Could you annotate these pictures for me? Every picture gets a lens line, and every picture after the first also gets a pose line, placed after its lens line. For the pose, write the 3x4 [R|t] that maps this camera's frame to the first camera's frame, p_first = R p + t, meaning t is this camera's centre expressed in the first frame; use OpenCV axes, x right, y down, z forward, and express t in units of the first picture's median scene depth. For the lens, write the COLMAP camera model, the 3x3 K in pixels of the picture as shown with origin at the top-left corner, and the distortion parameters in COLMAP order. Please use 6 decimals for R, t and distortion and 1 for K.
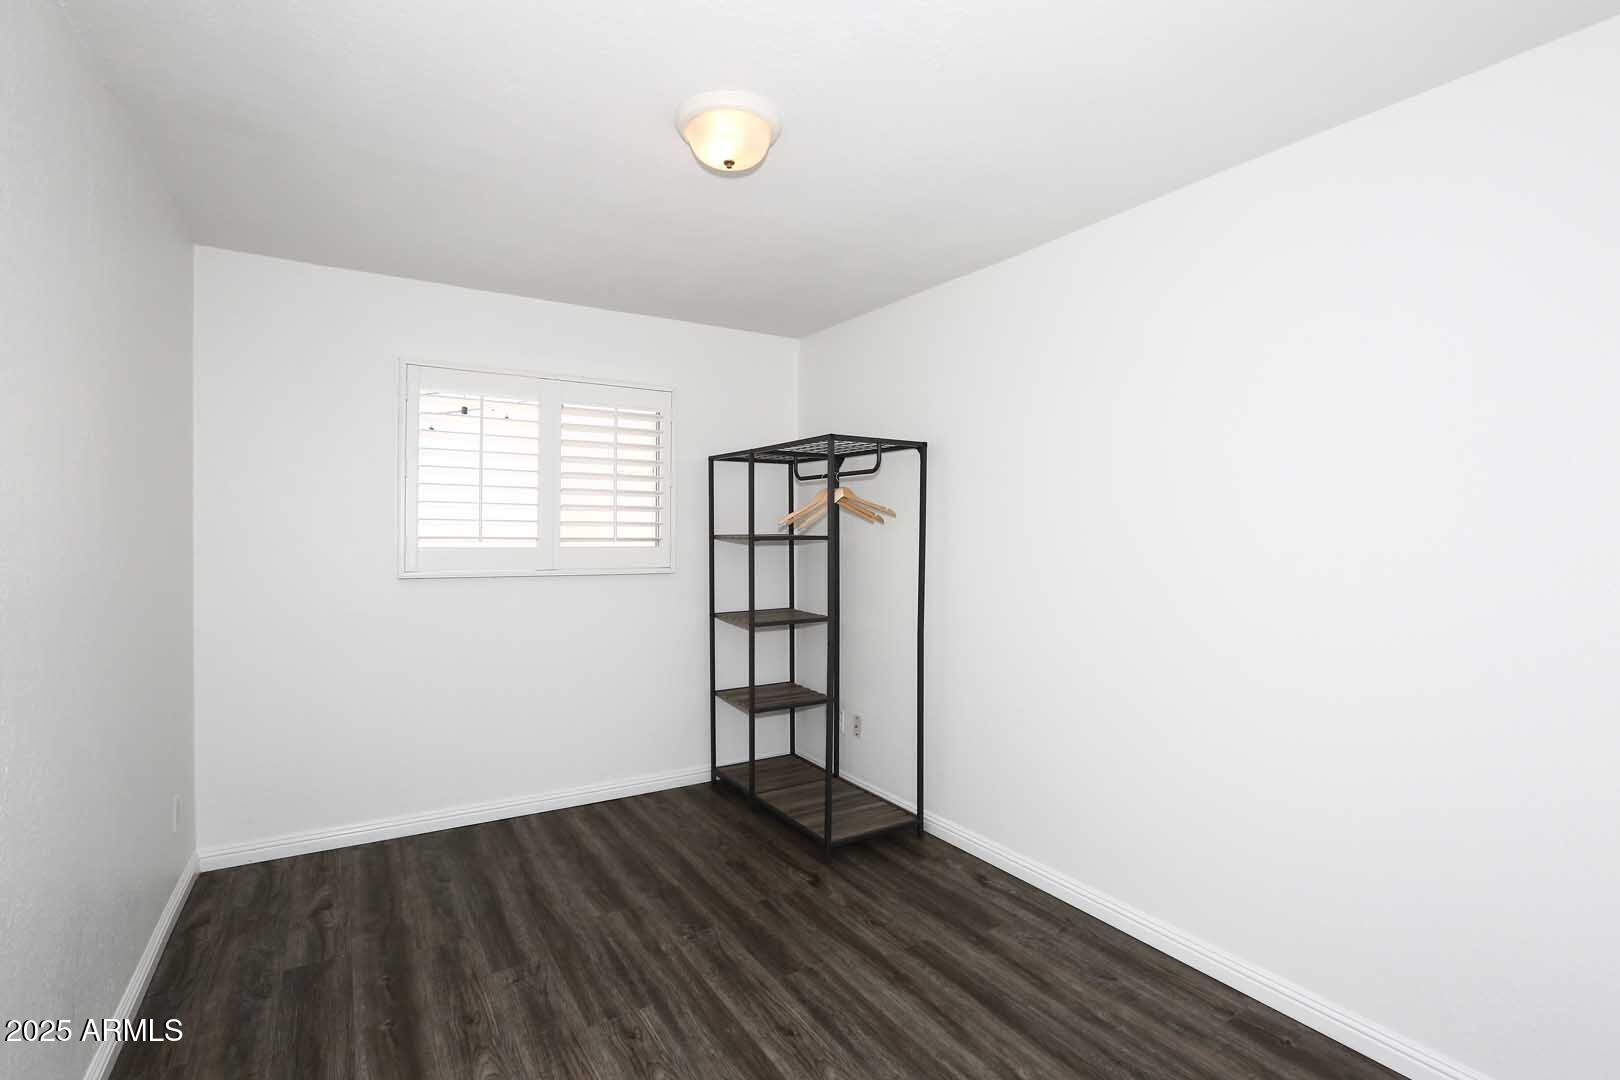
lens RADIAL K [[735.1, 0, 815.0], [0, 735.1, 531.8], [0, 0, 1]] dist [-0.046641, 0.011038]
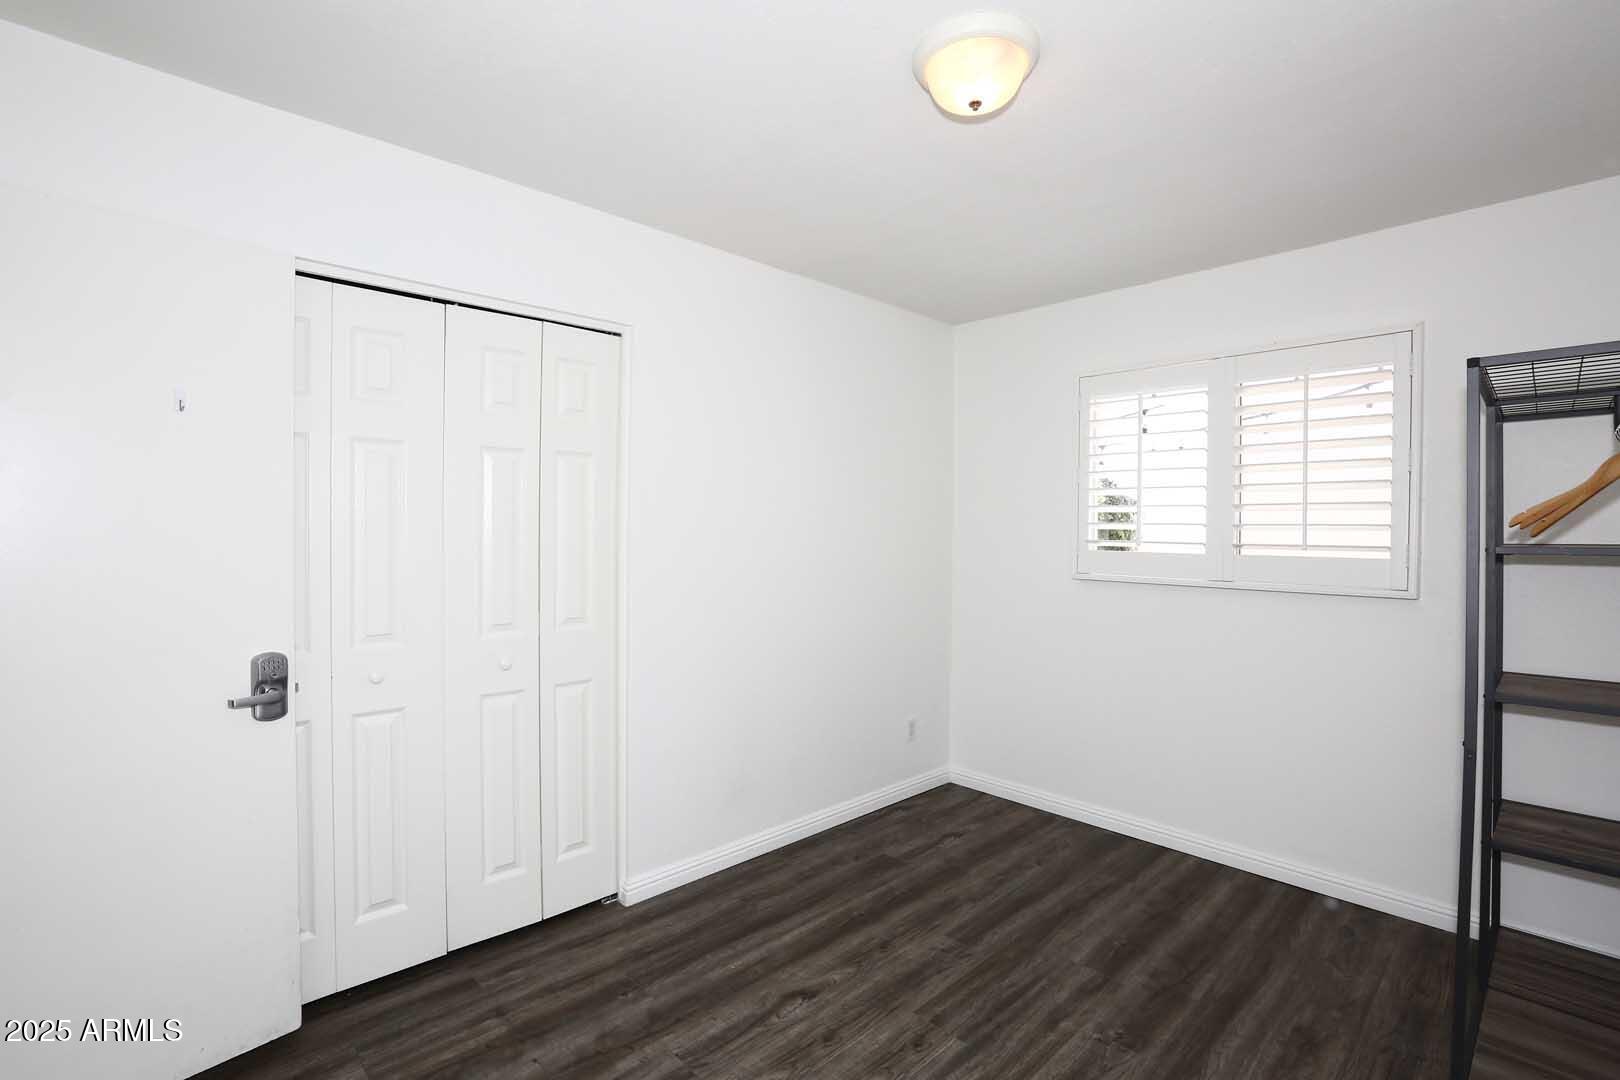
lens RADIAL K [[735.1, 0, 806.9], [0, 735.1, 541.1], [0, 0, 1]] dist [-0.046641, 0.011038]
pose [[0.177726, 0.005962, -0.984062, 0.483595], [-0.006340, 0.999968, 0.004913, 0.005846], [0.984060, 0.005365, 0.177758, 0.475382]]
